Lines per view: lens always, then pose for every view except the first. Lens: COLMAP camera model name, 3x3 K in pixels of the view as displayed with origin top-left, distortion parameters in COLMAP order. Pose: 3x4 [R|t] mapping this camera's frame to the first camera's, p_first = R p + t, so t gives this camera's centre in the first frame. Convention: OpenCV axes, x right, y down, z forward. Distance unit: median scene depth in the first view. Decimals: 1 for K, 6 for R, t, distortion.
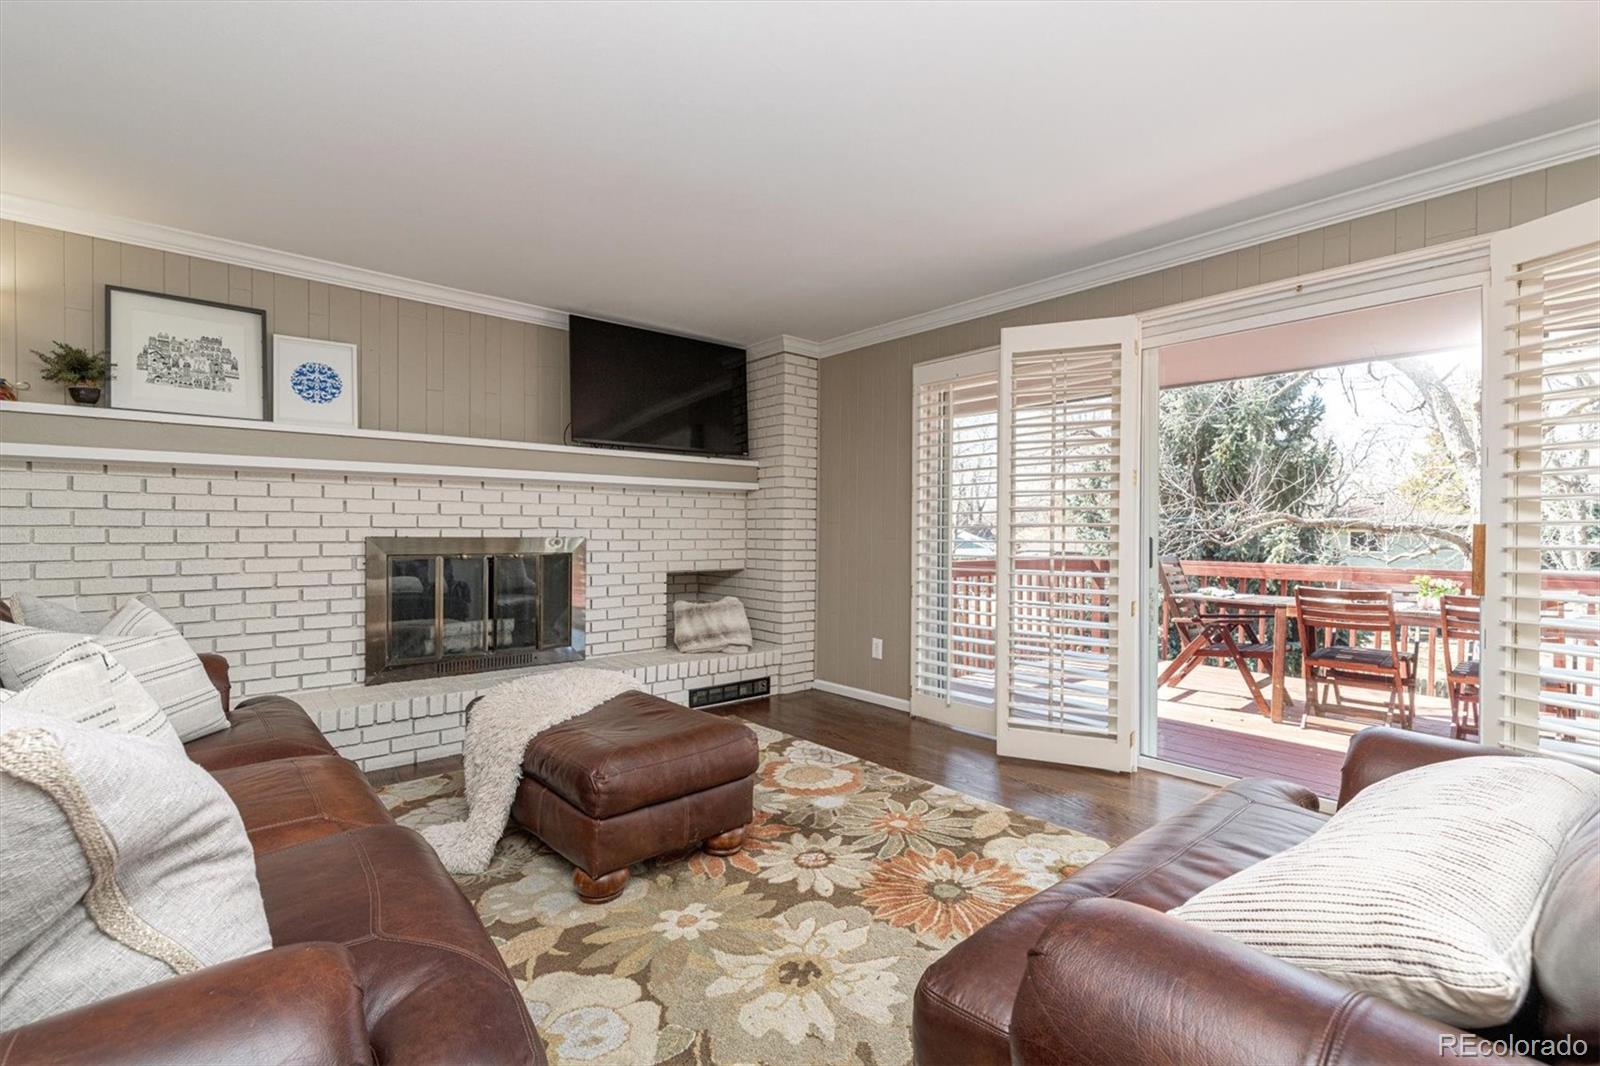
lens RADIAL K [[704.8, 0, 797.1], [0, 704.8, 537.3], [0, 0, 1]] dist [-0.000809, 0.000547]
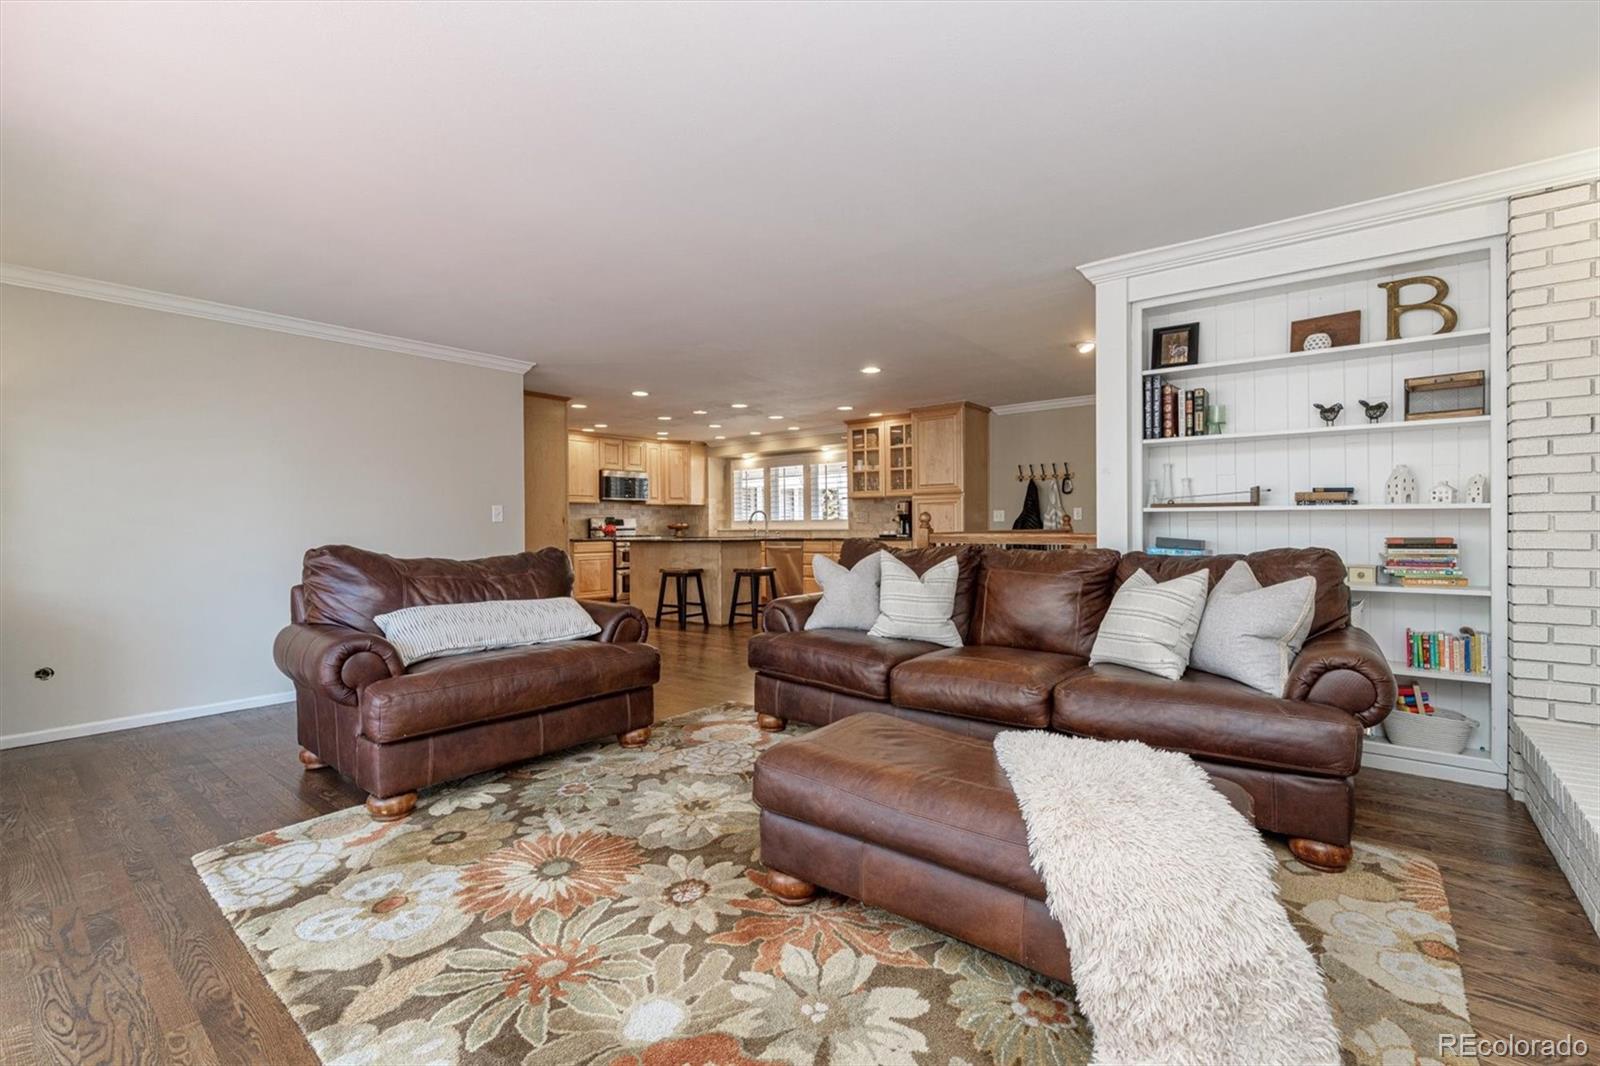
lens RADIAL K [[704.8, 0, 802.6], [0, 704.8, 530.5], [0, 0, 1]] dist [-0.000809, 0.000547]
pose [[-0.983651, 0.002779, -0.180062, 0.026270], [0.001178, 0.999959, 0.008993, -0.000640], [0.180079, 0.008633, -0.983614, 1.276147]]
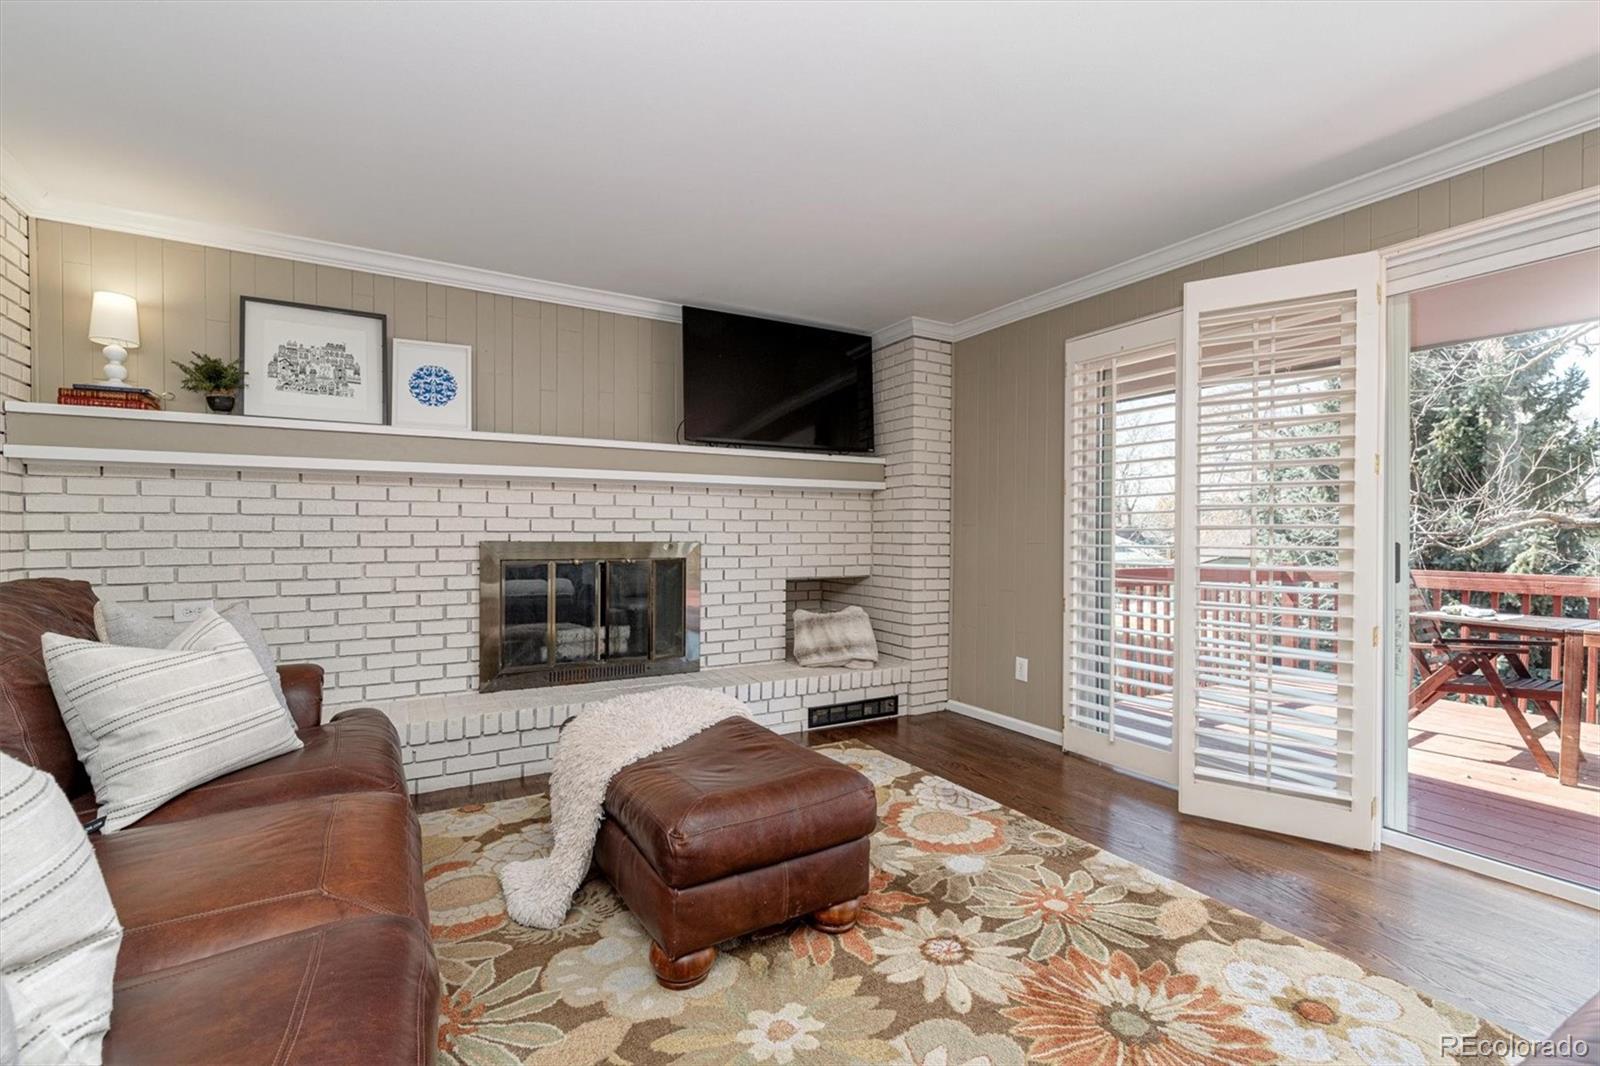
lens RADIAL K [[704.8, 0, 797.6], [0, 704.8, 537.4], [0, 0, 1]] dist [-0.000809, 0.000547]
pose [[0.982507, -0.000565, -0.186227, 0.005473], [-0.000250, 0.999990, -0.004352, -0.002093], [0.186227, 0.004322, 0.982497, 0.128442]]
